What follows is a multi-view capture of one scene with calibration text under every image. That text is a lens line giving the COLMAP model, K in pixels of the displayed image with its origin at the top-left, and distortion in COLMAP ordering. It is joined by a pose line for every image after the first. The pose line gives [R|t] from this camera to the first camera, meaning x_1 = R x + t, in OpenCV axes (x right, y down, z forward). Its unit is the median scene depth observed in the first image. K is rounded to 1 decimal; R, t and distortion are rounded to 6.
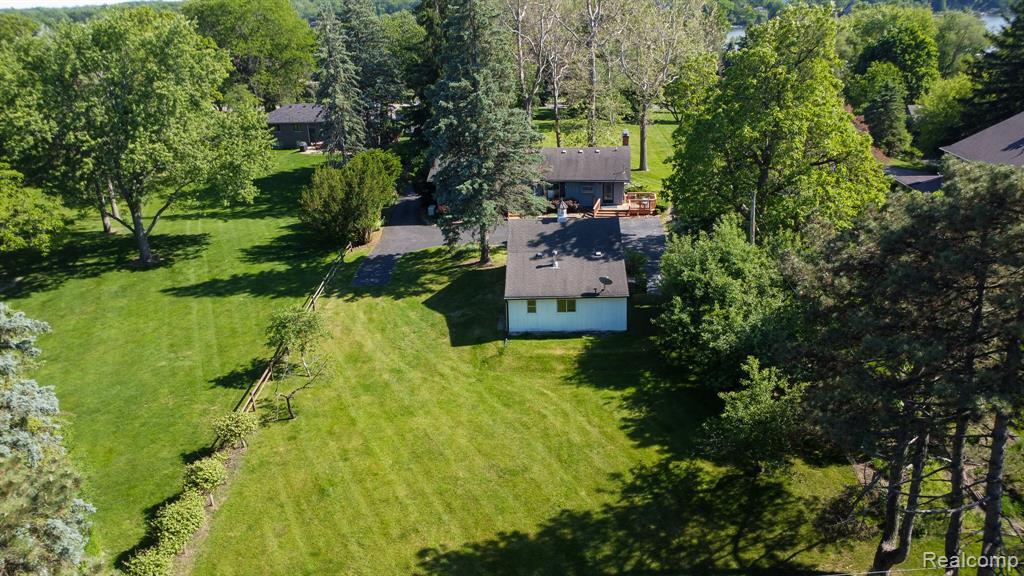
lens RADIAL K [[744.9, 0, 524.0], [0, 744.9, 303.1], [0, 0, 1]] dist [-0.024677, -0.004683]
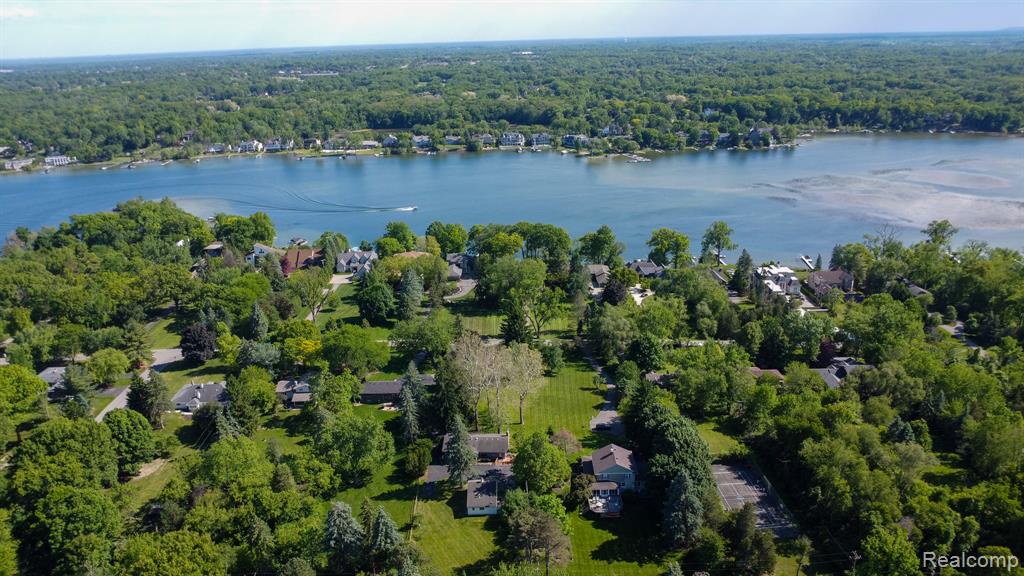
lens RADIAL K [[744.9, 0, 513.4], [0, 744.9, 286.6], [0, 0, 1]] dist [-0.024677, -0.004683]
pose [[0.999549, -0.011589, 0.027704, 0.131361], [0.013823, 0.996548, -0.081865, -0.878962], [-0.026659, 0.082211, 0.996258, -3.194913]]
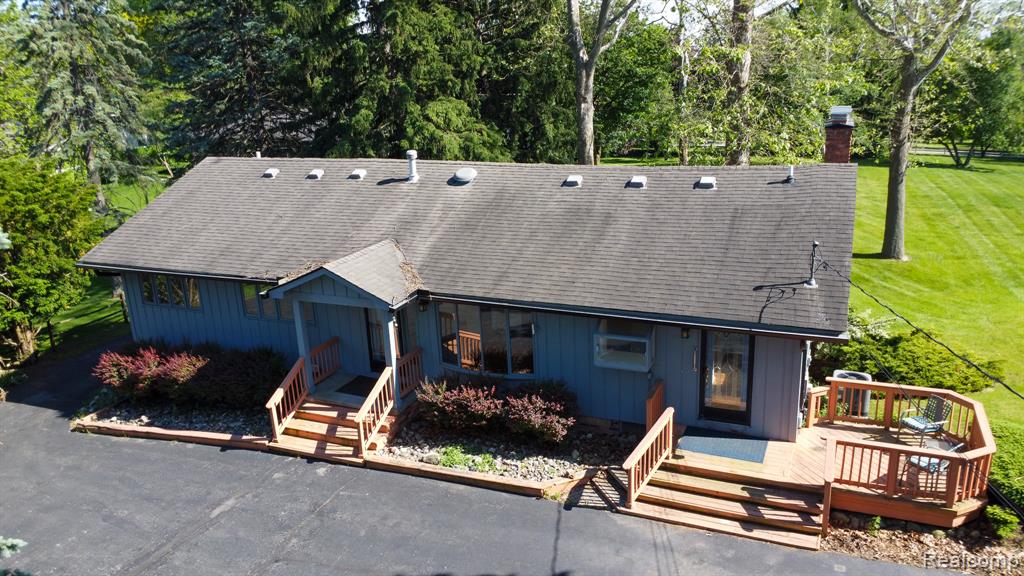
lens RADIAL K [[744.9, 0, 511.2], [0, 744.9, 287.5], [0, 0, 1]] dist [-0.024677, -0.004683]
pose [[0.953805, 0.065580, -0.293183, 0.169584], [-0.096015, 0.991244, -0.090640, -0.217505], [0.284671, 0.114603, 0.951750, 1.152261]]
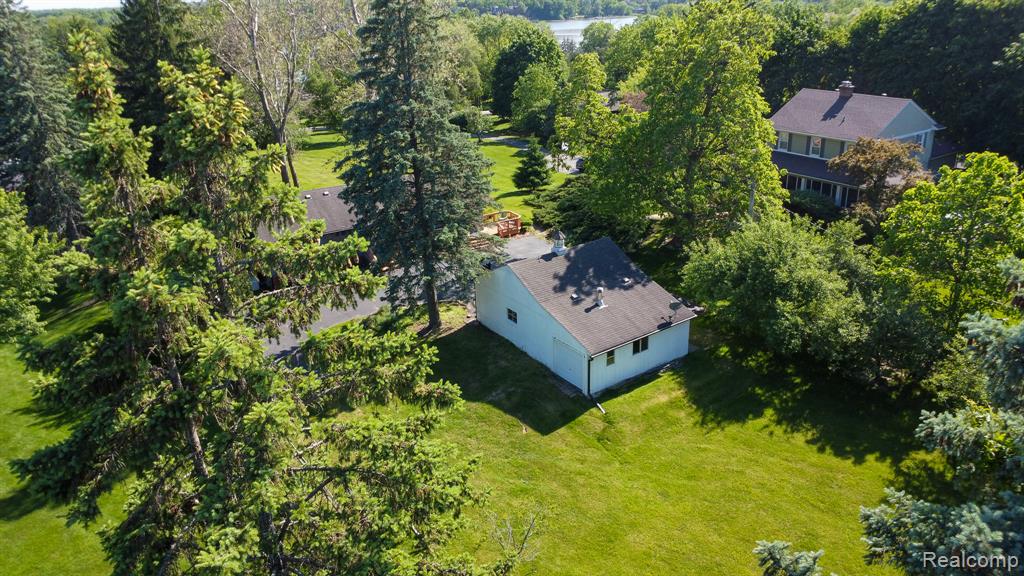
lens RADIAL K [[744.9, 0, 514.5], [0, 744.9, 289.6], [0, 0, 1]] dist [-0.024677, -0.004683]
pose [[0.802583, -0.229931, 0.550447, -0.520005], [0.250840, 0.967270, 0.038306, -0.128517], [-0.541239, 0.107331, 0.833991, 0.349802]]
